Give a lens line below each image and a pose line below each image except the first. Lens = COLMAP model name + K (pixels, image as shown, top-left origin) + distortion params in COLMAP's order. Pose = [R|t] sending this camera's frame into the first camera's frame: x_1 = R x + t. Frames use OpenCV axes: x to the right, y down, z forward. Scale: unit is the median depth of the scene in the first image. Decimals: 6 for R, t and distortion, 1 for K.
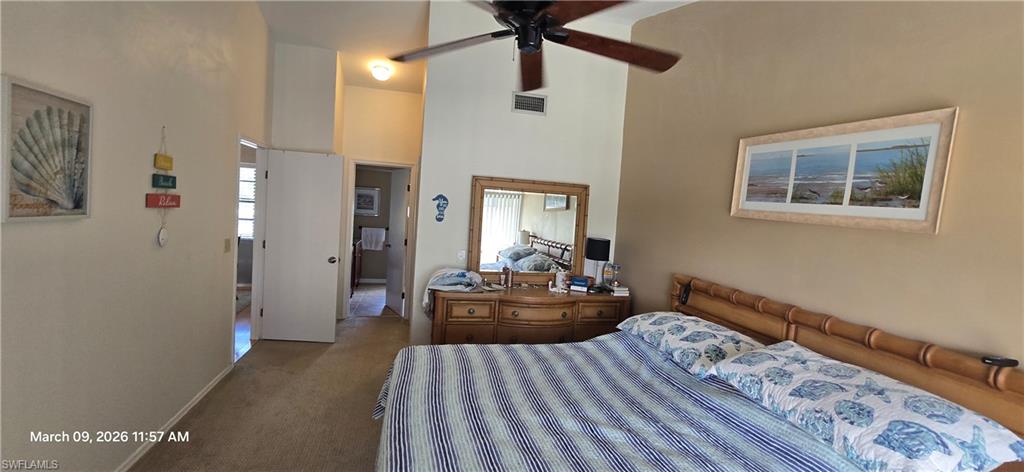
lens RADIAL K [[415.8, 0, 514.4], [0, 415.8, 232.7], [0, 0, 1]] dist [-0.000291, 0.000372]
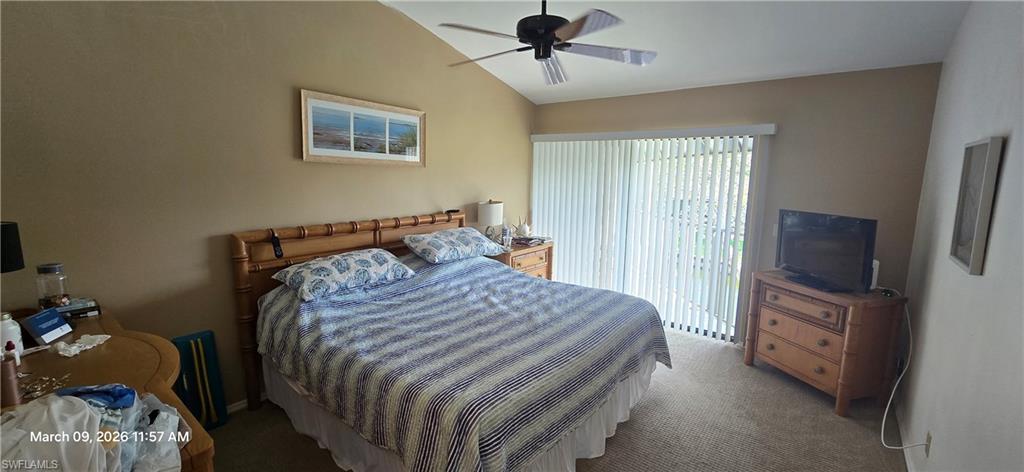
lens RADIAL K [[415.8, 0, 514.4], [0, 415.8, 232.7], [0, 0, 1]] dist [-0.000291, 0.000372]
pose [[-0.613312, -0.184662, 0.767951, -0.811182], [0.000562, 0.972183, 0.234221, -0.133378], [-0.789841, 0.144082, -0.596148, 1.466090]]
